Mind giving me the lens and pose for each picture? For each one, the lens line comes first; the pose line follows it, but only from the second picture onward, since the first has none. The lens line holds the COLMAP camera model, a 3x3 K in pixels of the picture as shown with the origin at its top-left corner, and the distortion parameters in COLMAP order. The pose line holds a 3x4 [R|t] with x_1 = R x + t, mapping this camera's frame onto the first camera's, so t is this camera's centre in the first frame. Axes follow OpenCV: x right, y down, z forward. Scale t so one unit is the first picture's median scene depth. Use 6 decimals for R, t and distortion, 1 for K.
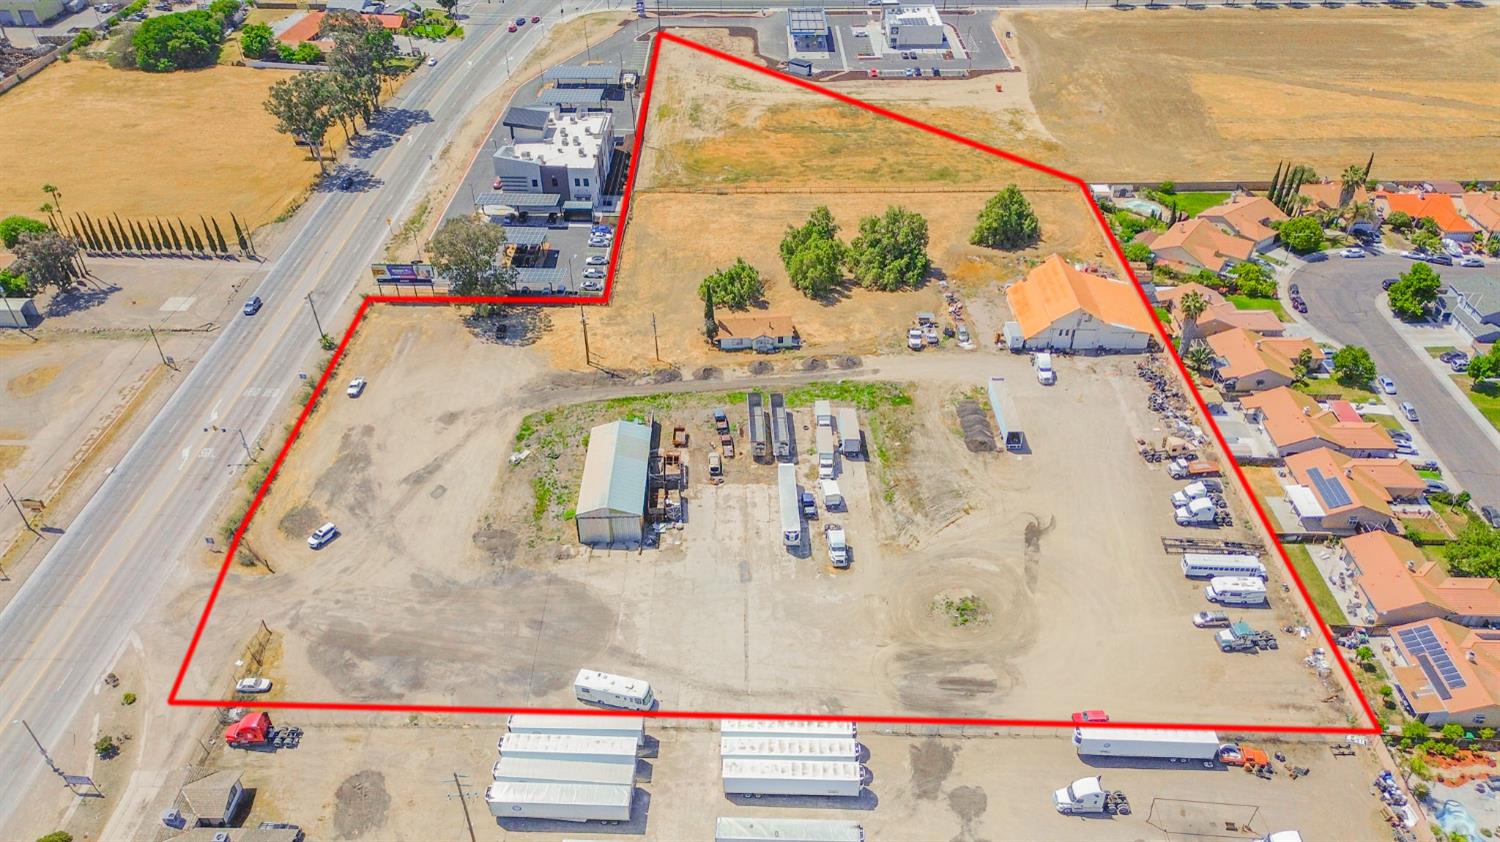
lens RADIAL K [[1060.6, 0, 752.2], [0, 1060.6, 421.1], [0, 0, 1]] dist [0.077518, -0.074992]
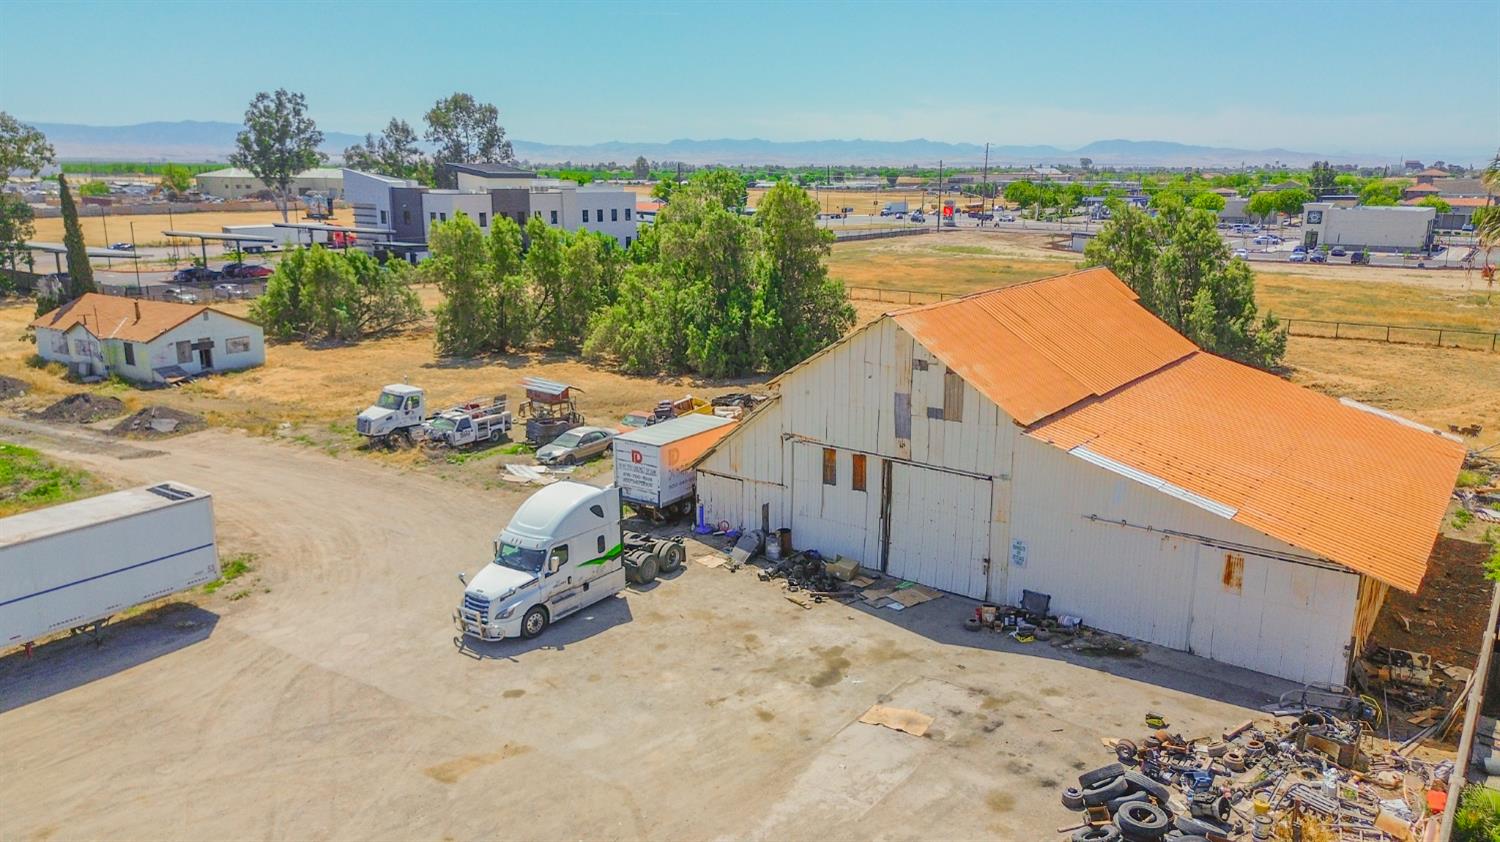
lens RADIAL K [[1060.6, 0, 752.2], [0, 1060.6, 421.1], [0, 0, 1]] dist [0.077518, -0.074992]
pose [[0.810476, 0.143001, -0.568049, 0.334985], [-0.358696, 0.887825, -0.288276, -0.026858], [0.463105, 0.437398, 0.770855, 0.736474]]
